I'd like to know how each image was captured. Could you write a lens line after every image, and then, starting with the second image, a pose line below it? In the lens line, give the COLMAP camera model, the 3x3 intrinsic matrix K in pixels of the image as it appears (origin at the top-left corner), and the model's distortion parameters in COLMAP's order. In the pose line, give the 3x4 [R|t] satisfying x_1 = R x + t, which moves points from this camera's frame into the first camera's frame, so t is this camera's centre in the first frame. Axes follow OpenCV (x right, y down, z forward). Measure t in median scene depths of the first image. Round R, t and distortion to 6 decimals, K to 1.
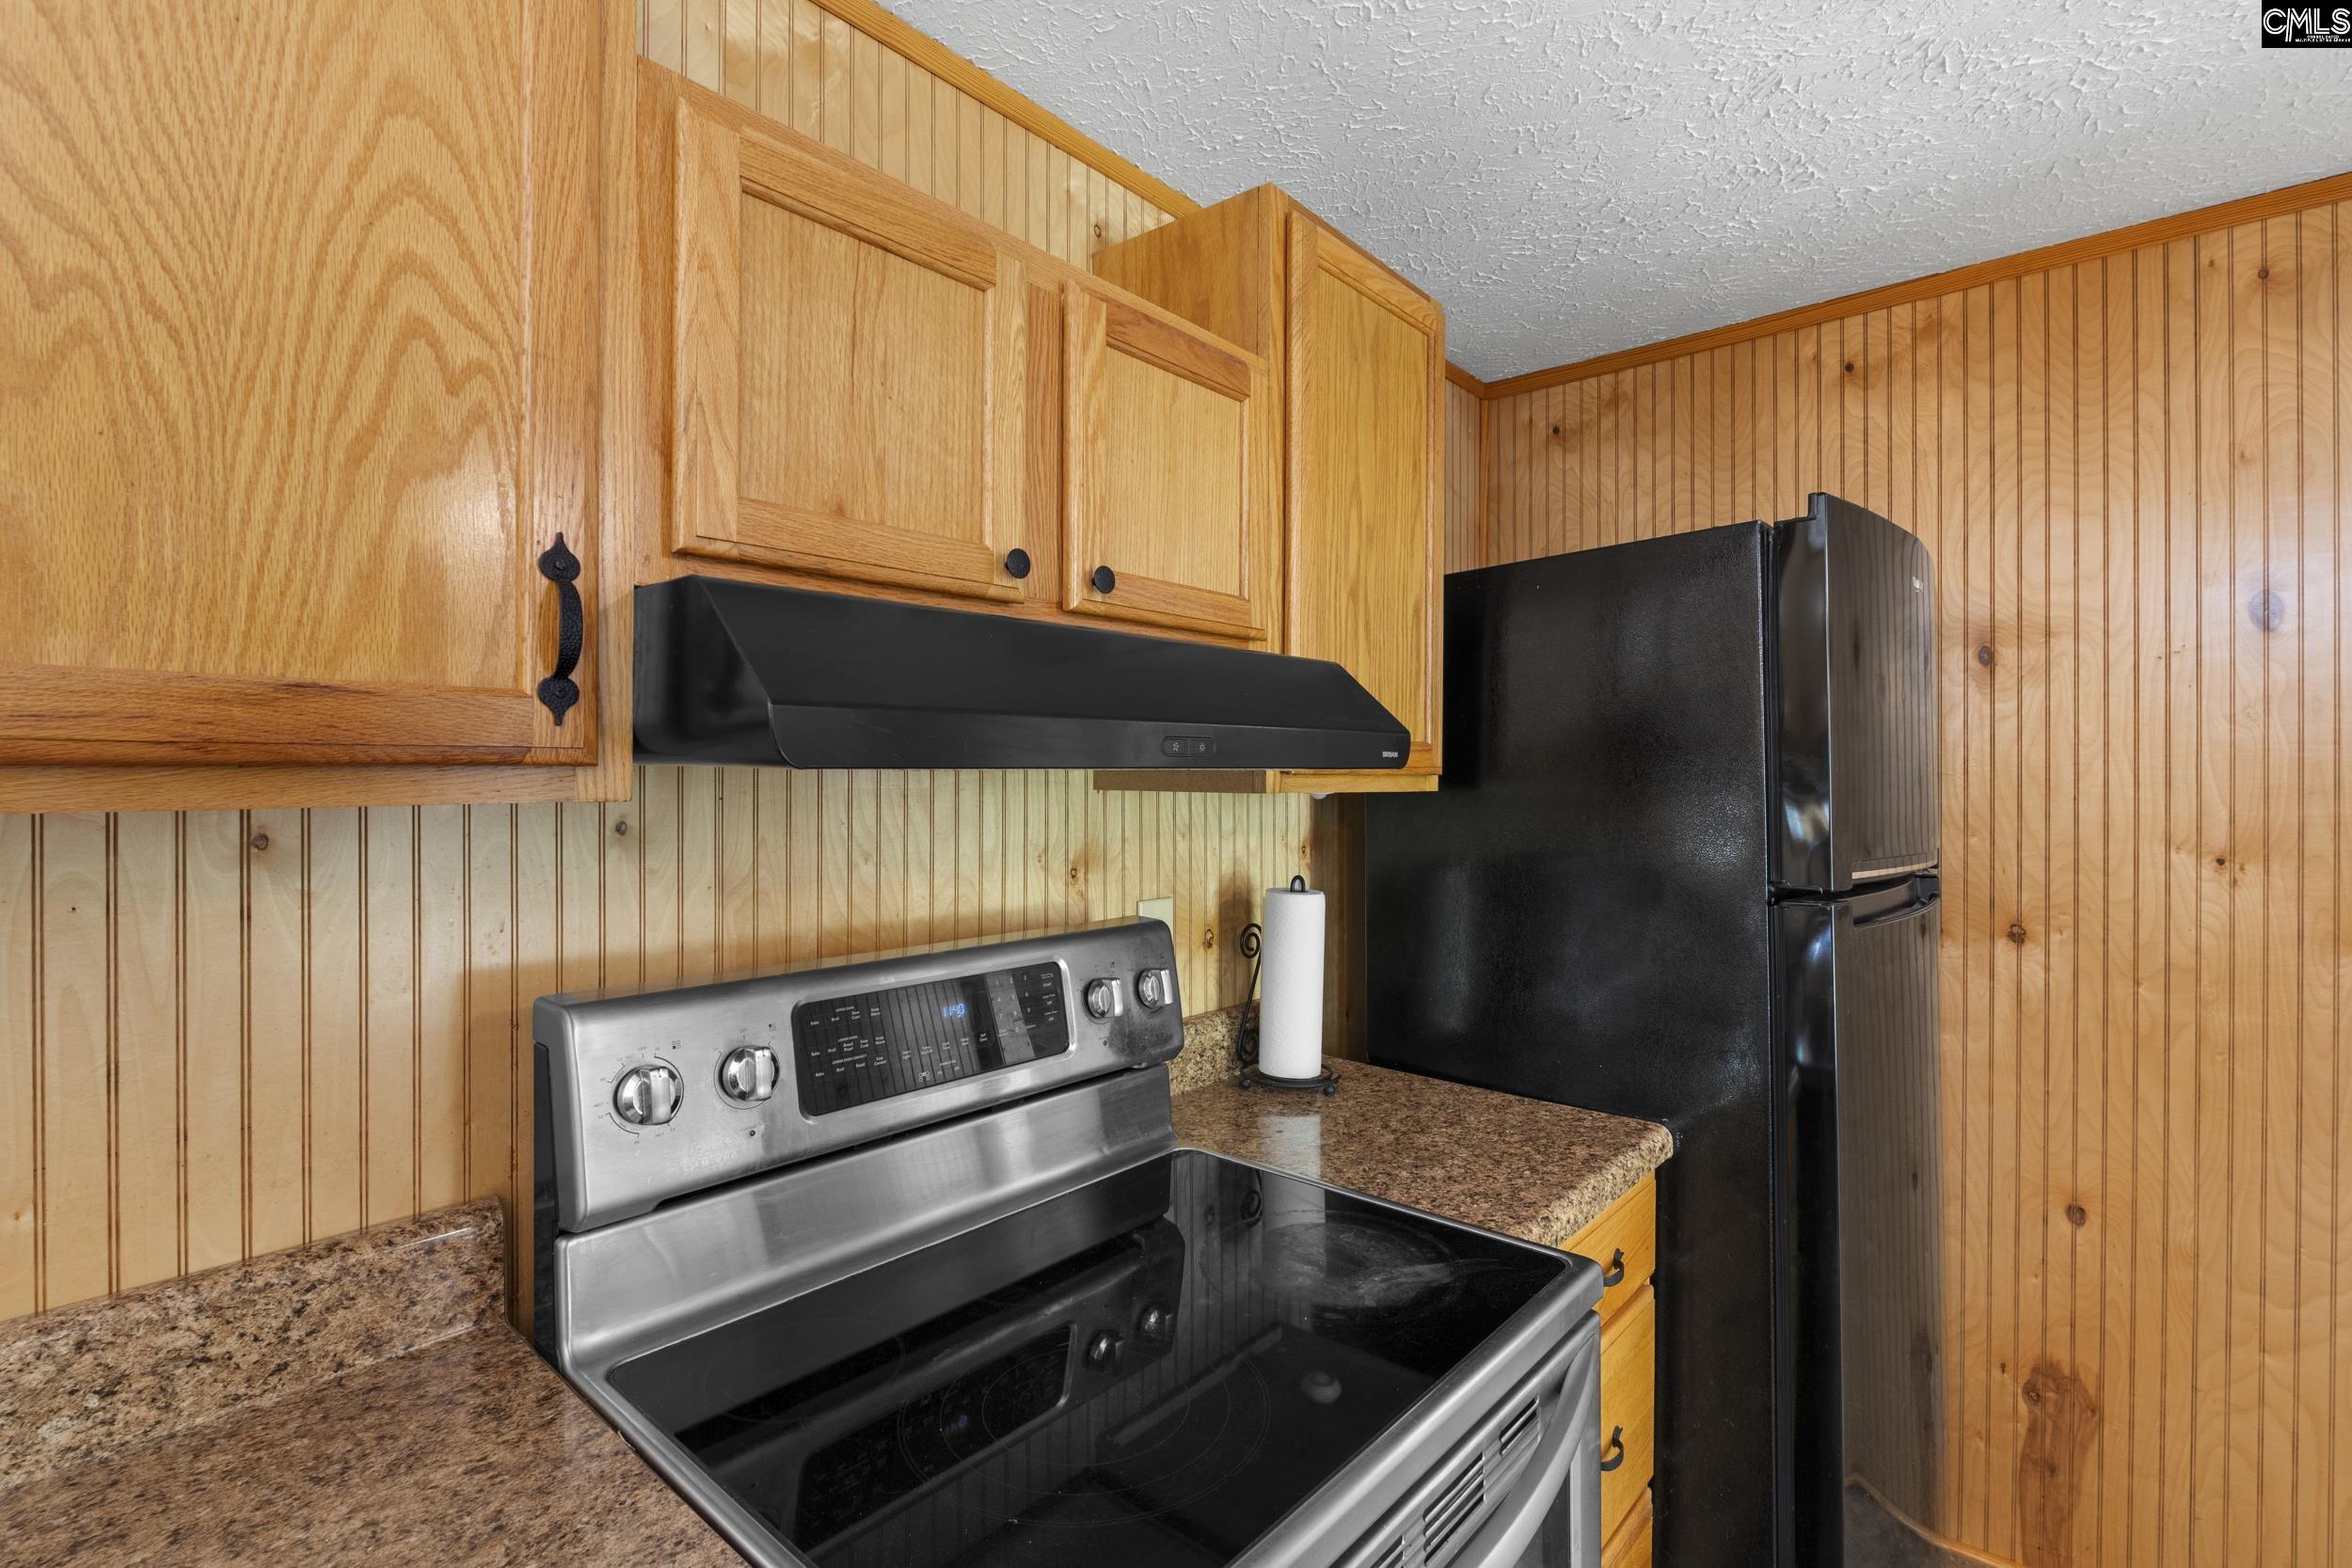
lens RADIAL K [[1090.3, 0, 1169.0], [0, 1090.3, 780.2], [0, 0, 1]] dist [-0.007166, -0.001314]
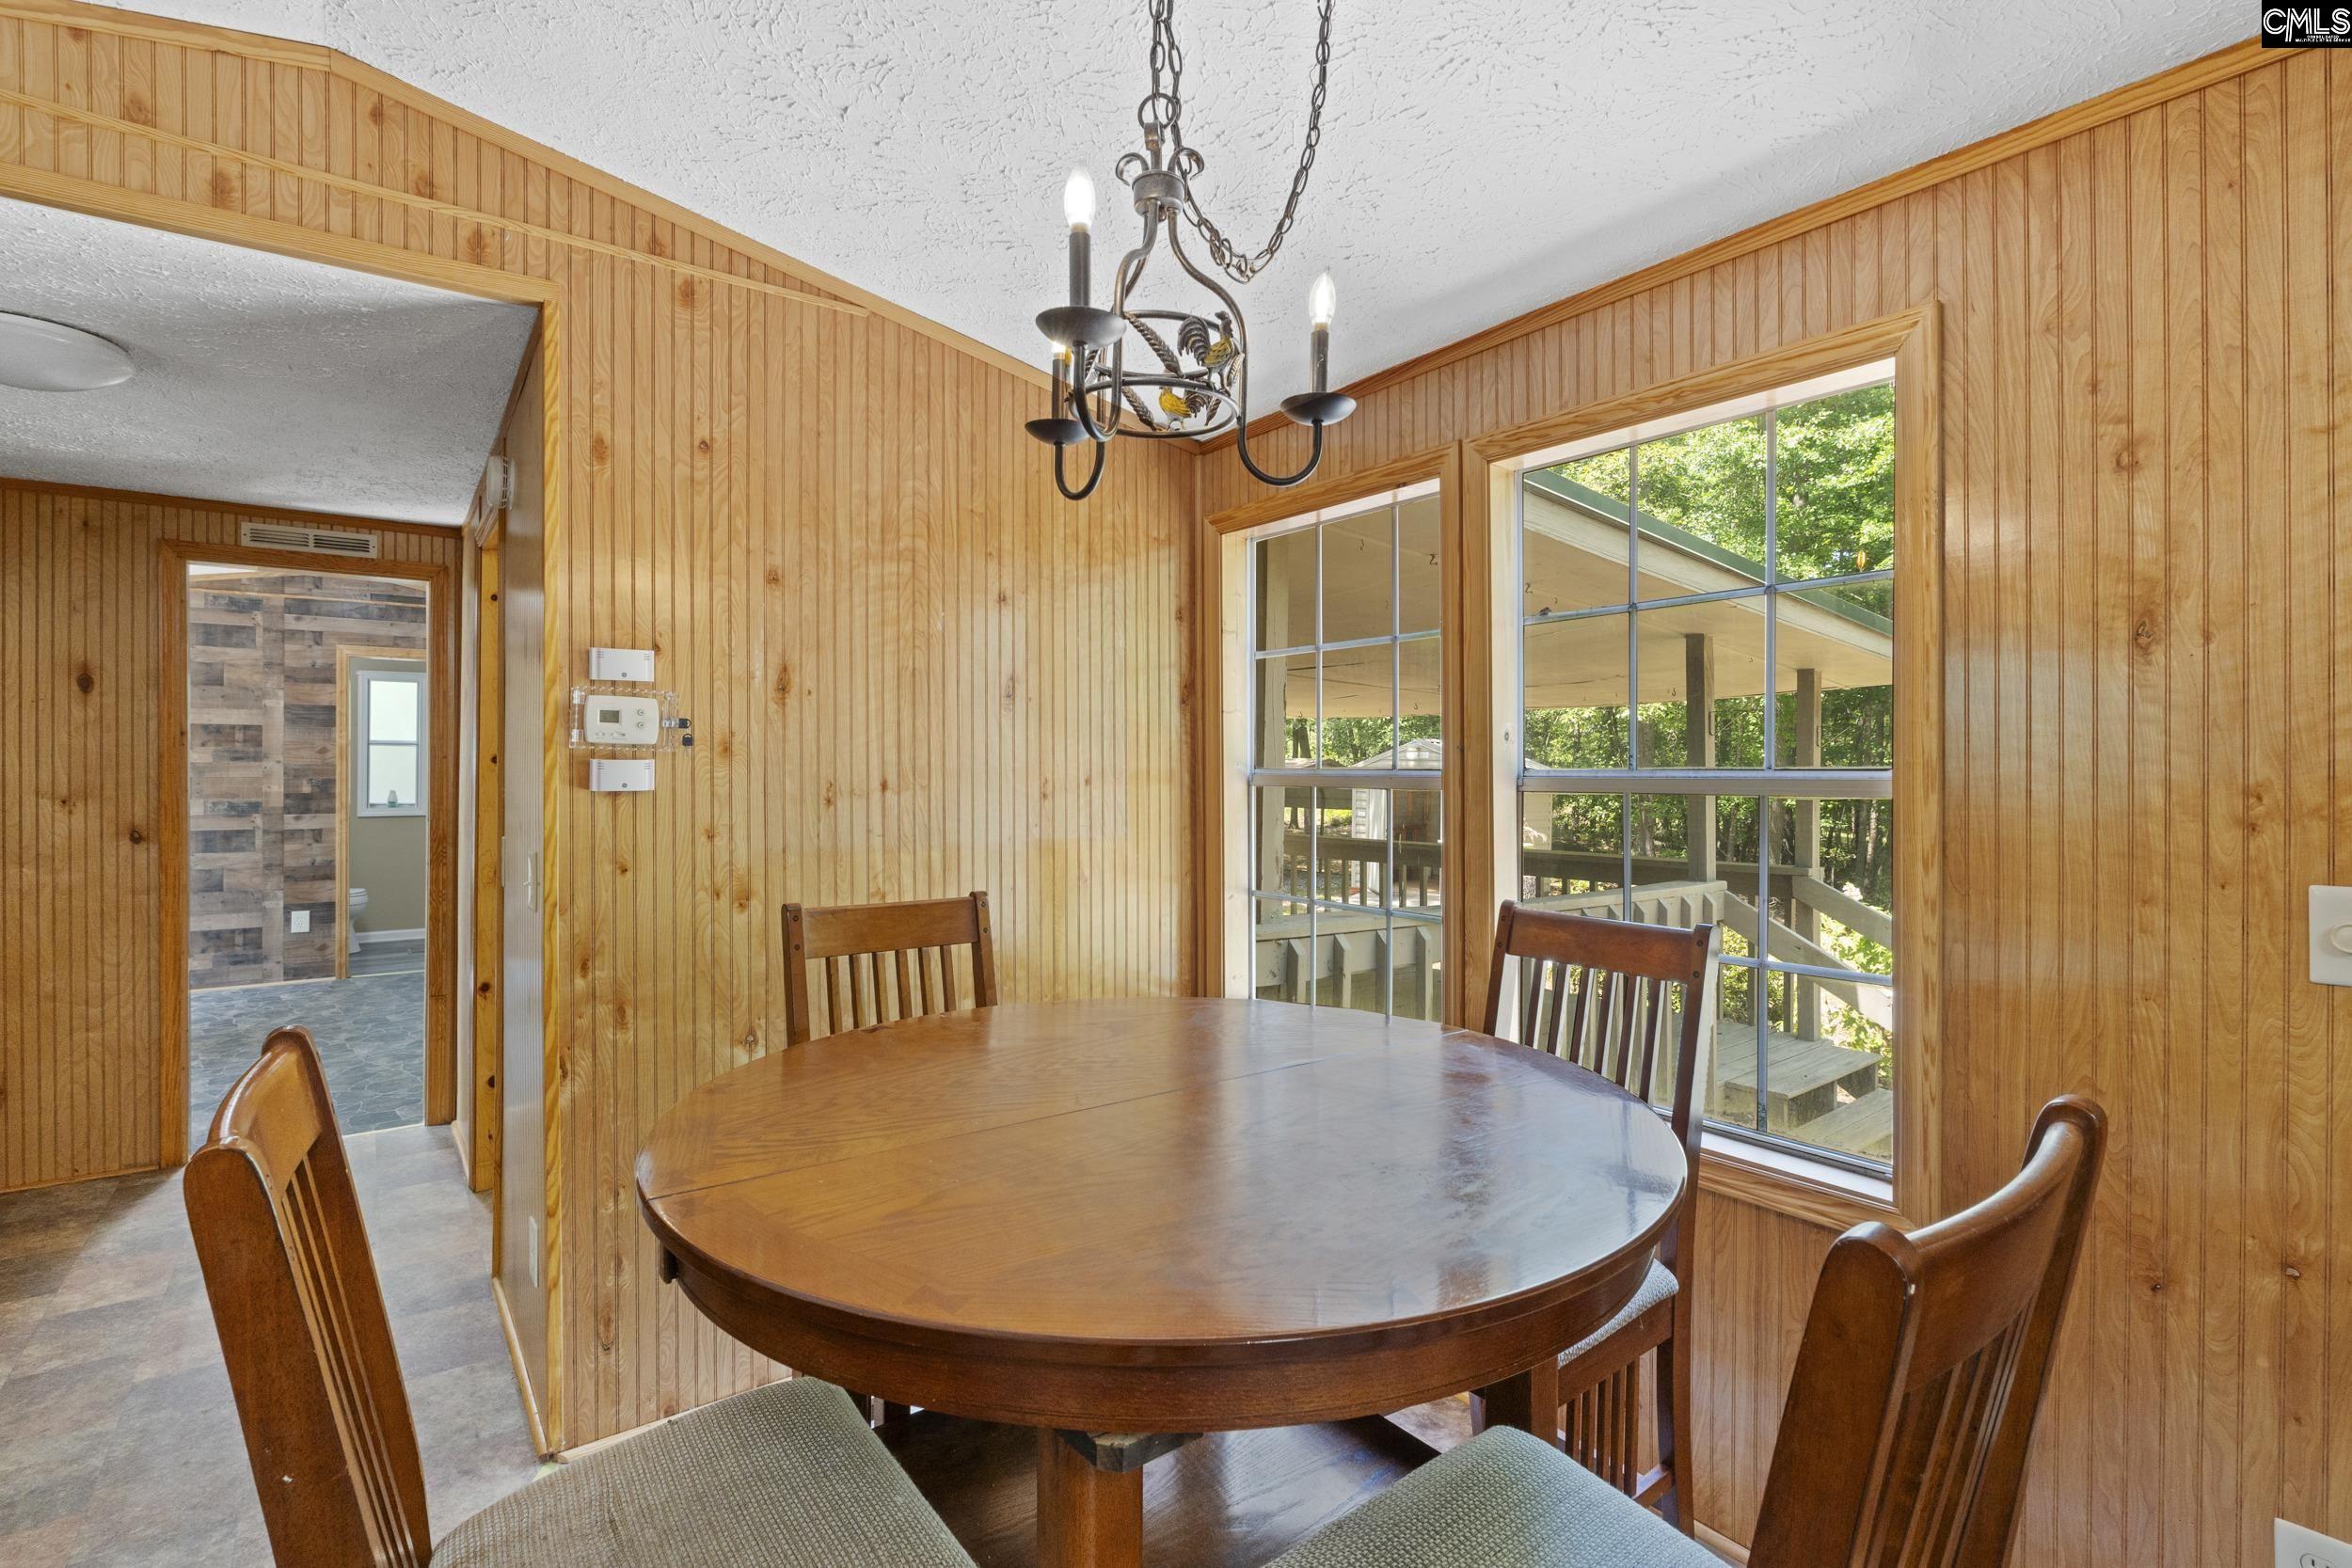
lens RADIAL K [[1090.3, 0, 1162.6], [0, 1090.3, 792.5], [0, 0, 1]] dist [-0.007166, -0.001314]
pose [[-0.007089, -0.004268, 0.999966, -1.101567], [0.000386, 0.999991, 0.004271, 0.048450], [-0.999975, 0.000416, -0.007088, -1.078280]]
